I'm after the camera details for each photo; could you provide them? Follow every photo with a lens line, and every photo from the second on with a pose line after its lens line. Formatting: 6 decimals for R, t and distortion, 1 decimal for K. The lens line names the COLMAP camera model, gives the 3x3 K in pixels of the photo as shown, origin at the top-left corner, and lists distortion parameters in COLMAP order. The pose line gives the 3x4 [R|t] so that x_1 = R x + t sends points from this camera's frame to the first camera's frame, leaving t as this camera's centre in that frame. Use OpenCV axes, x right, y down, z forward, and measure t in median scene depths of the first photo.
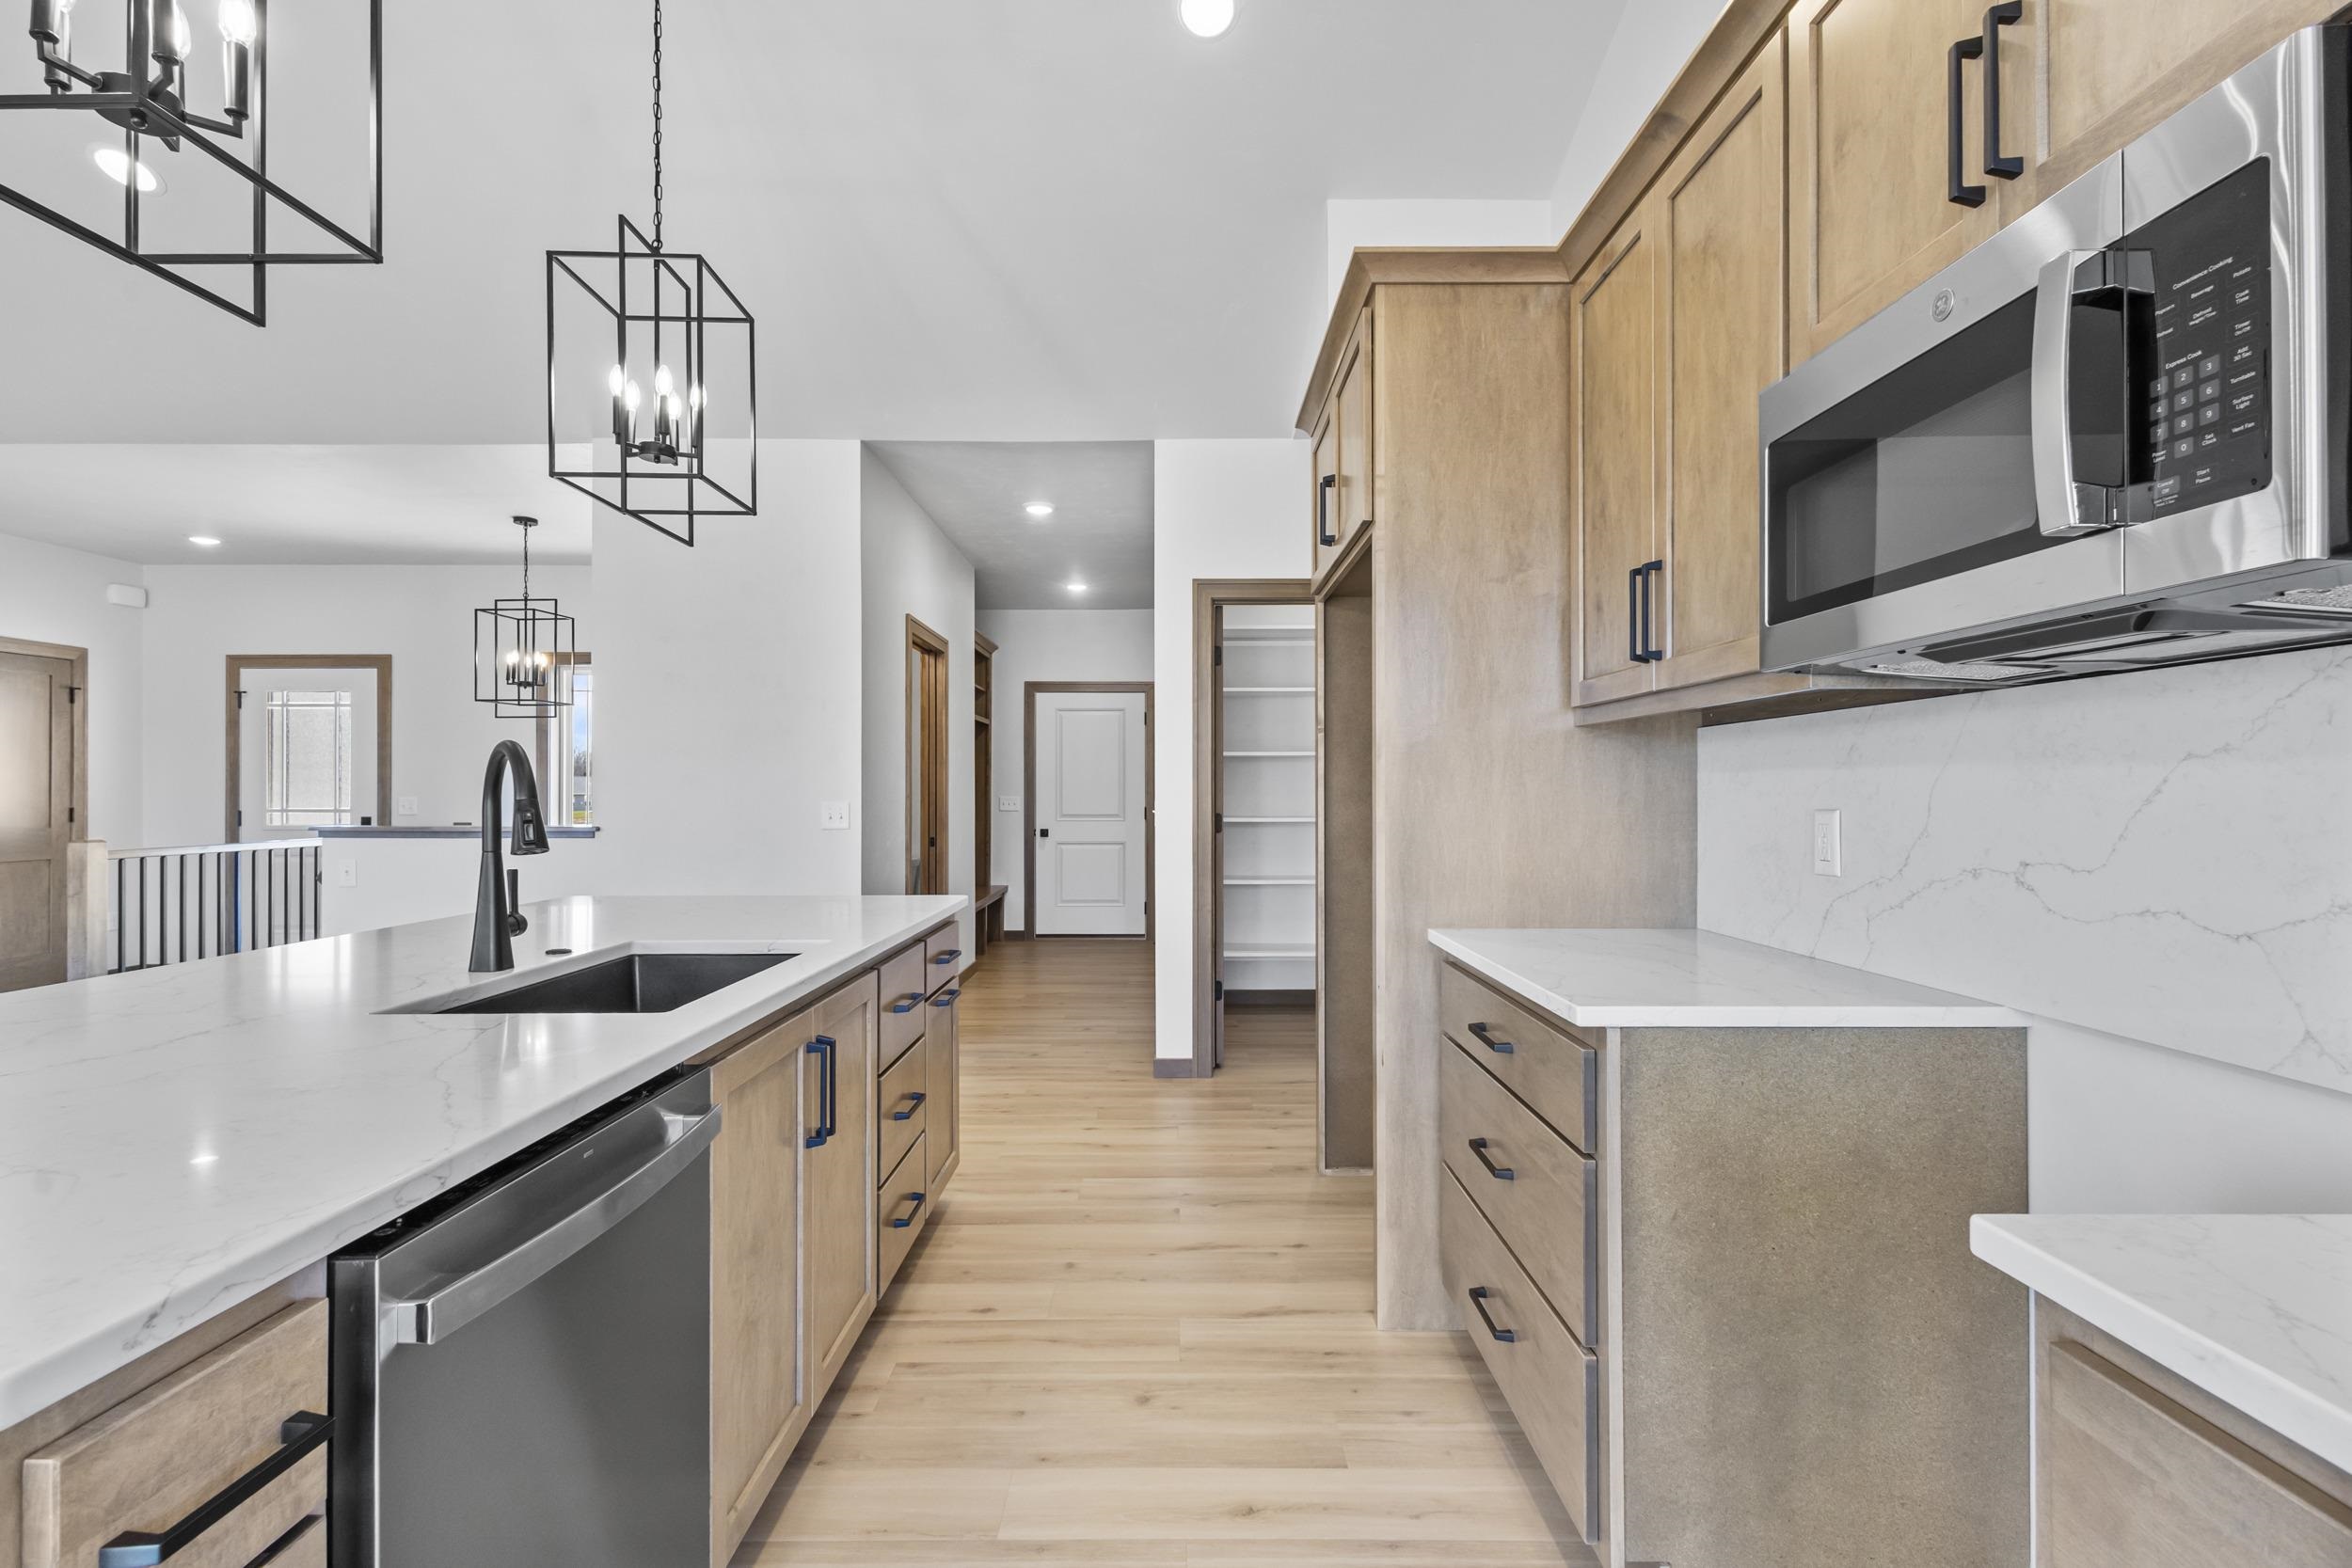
lens RADIAL K [[1086.1, 0, 1176.2], [0, 1086.1, 787.9], [0, 0, 1]] dist [0.004857, 0.001257]
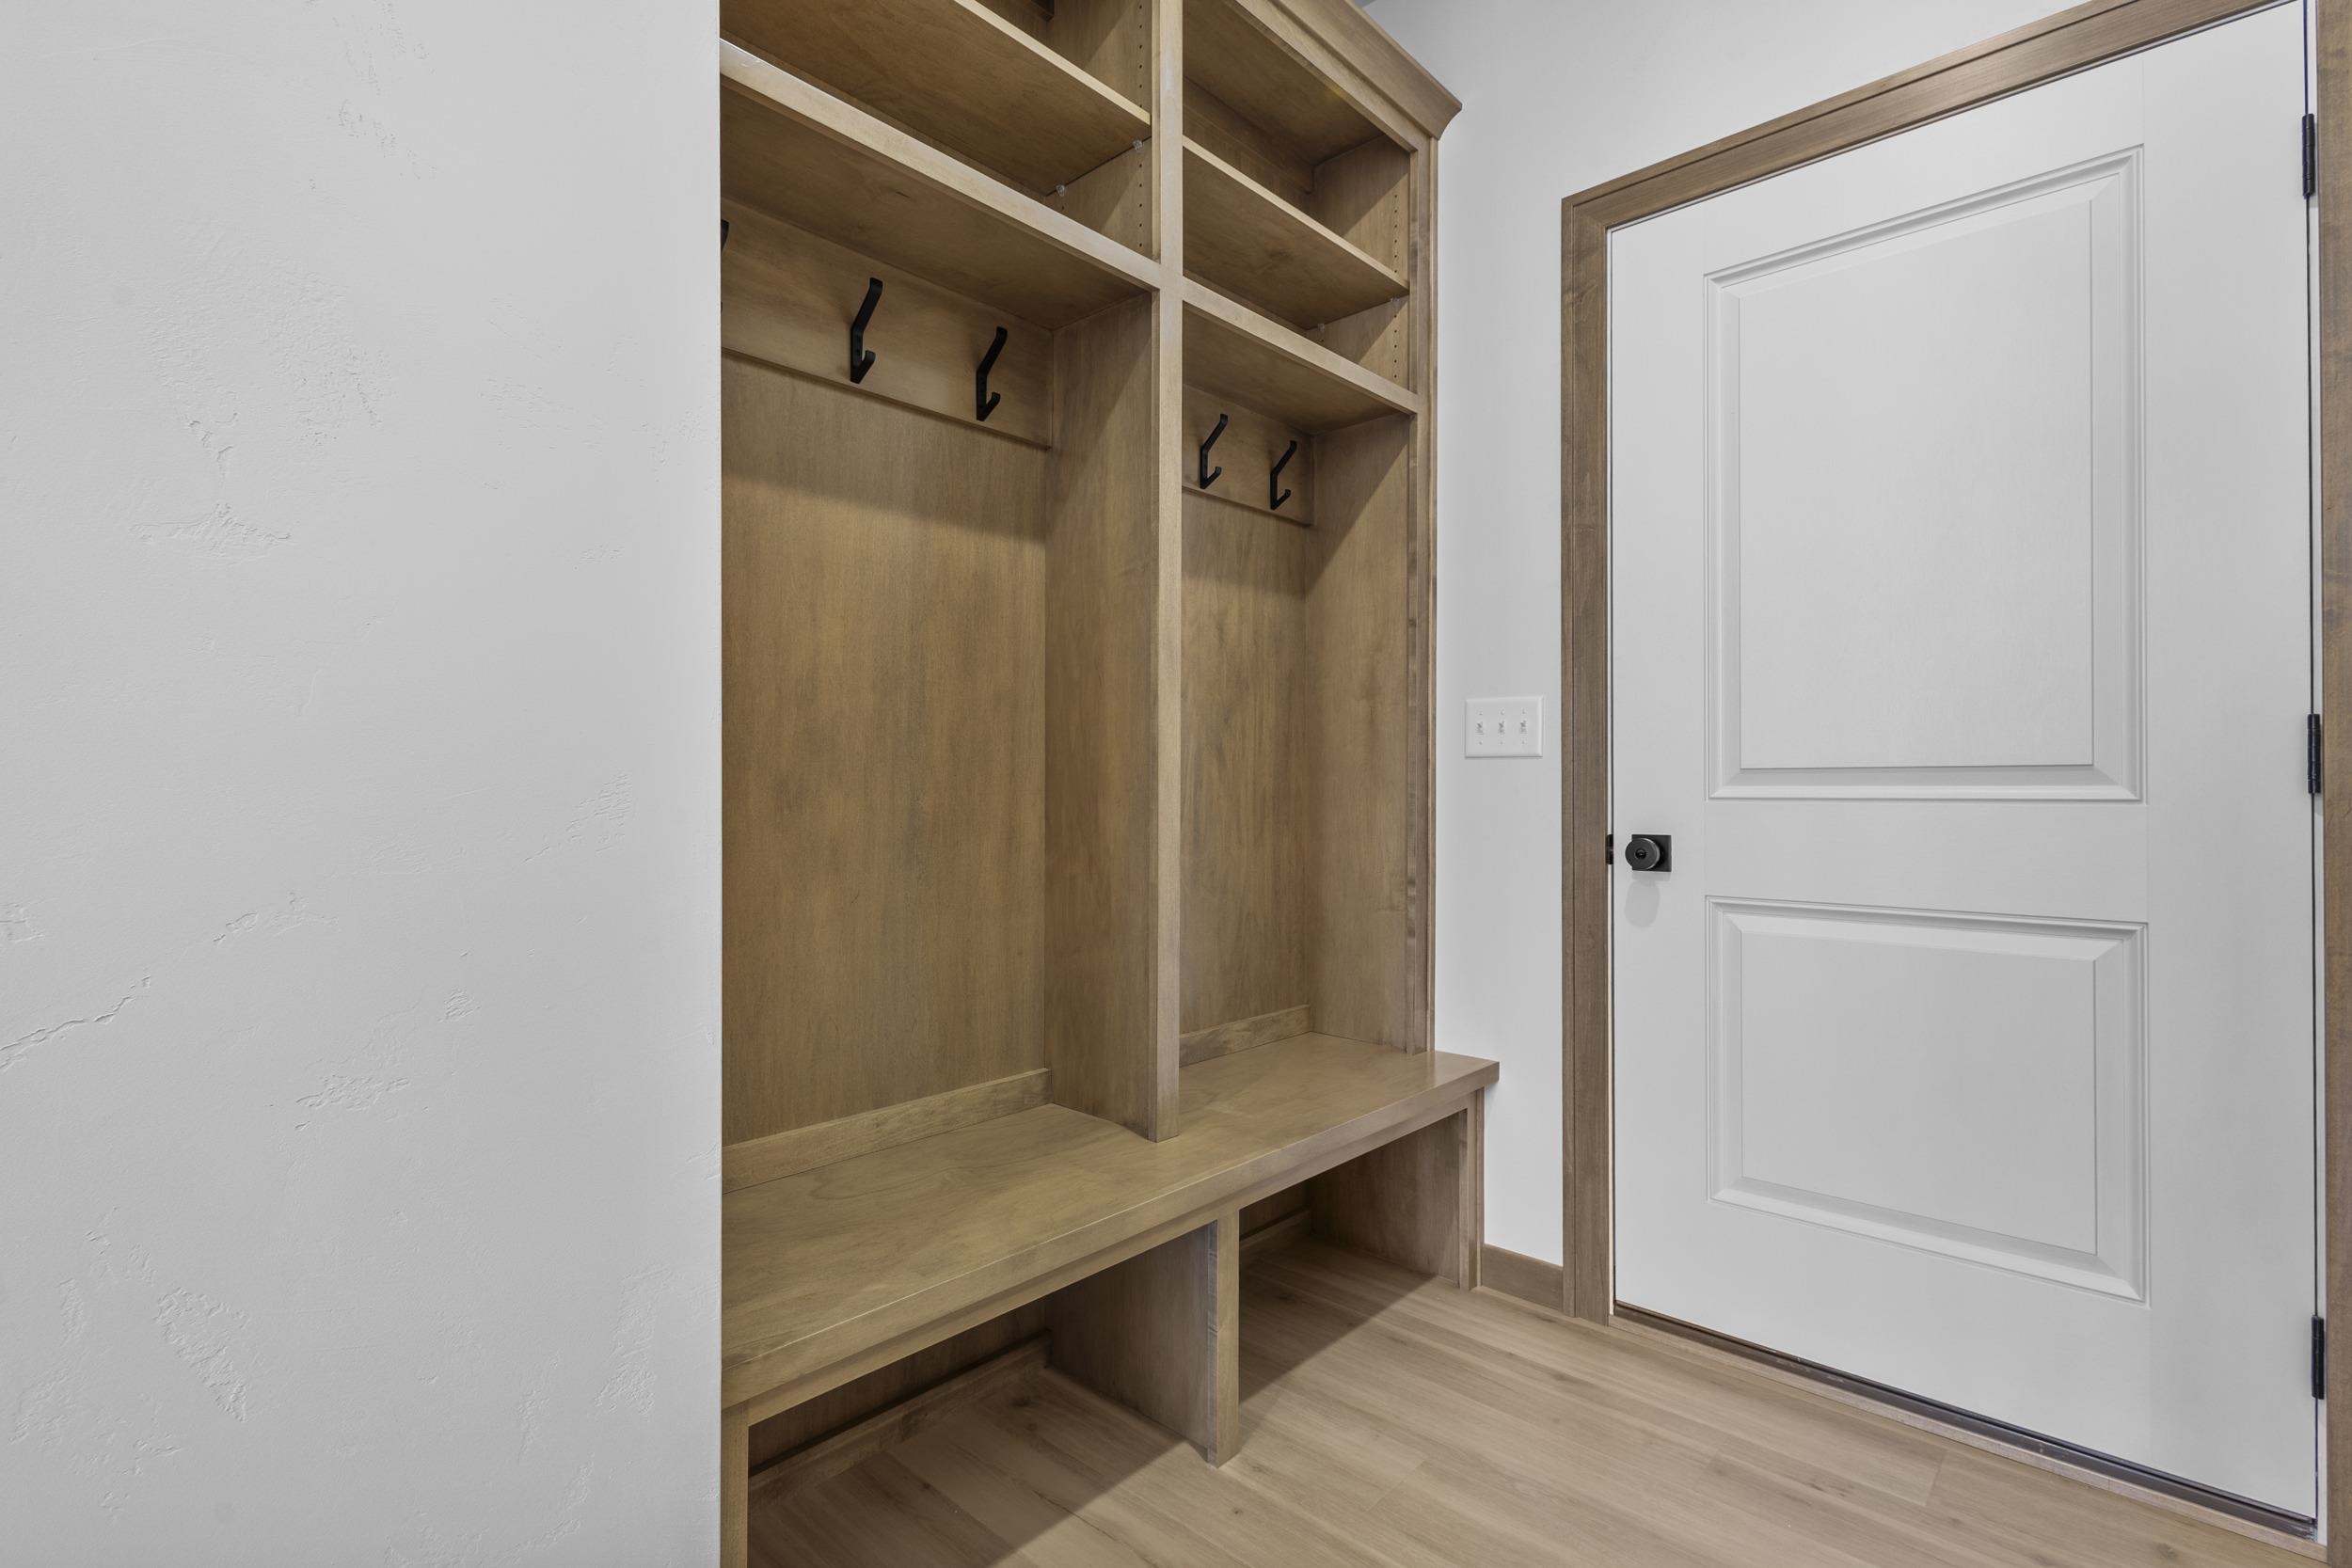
lens RADIAL K [[1086.1, 0, 1174.1], [0, 1086.1, 773.4], [0, 0, 1]] dist [0.004857, 0.001257]
pose [[0.731230, -0.001081, -0.682130, -0.041244], [0.002511, 0.999996, 0.001108, 0.024719], [0.682127, -0.002523, 0.731230, 0.772223]]
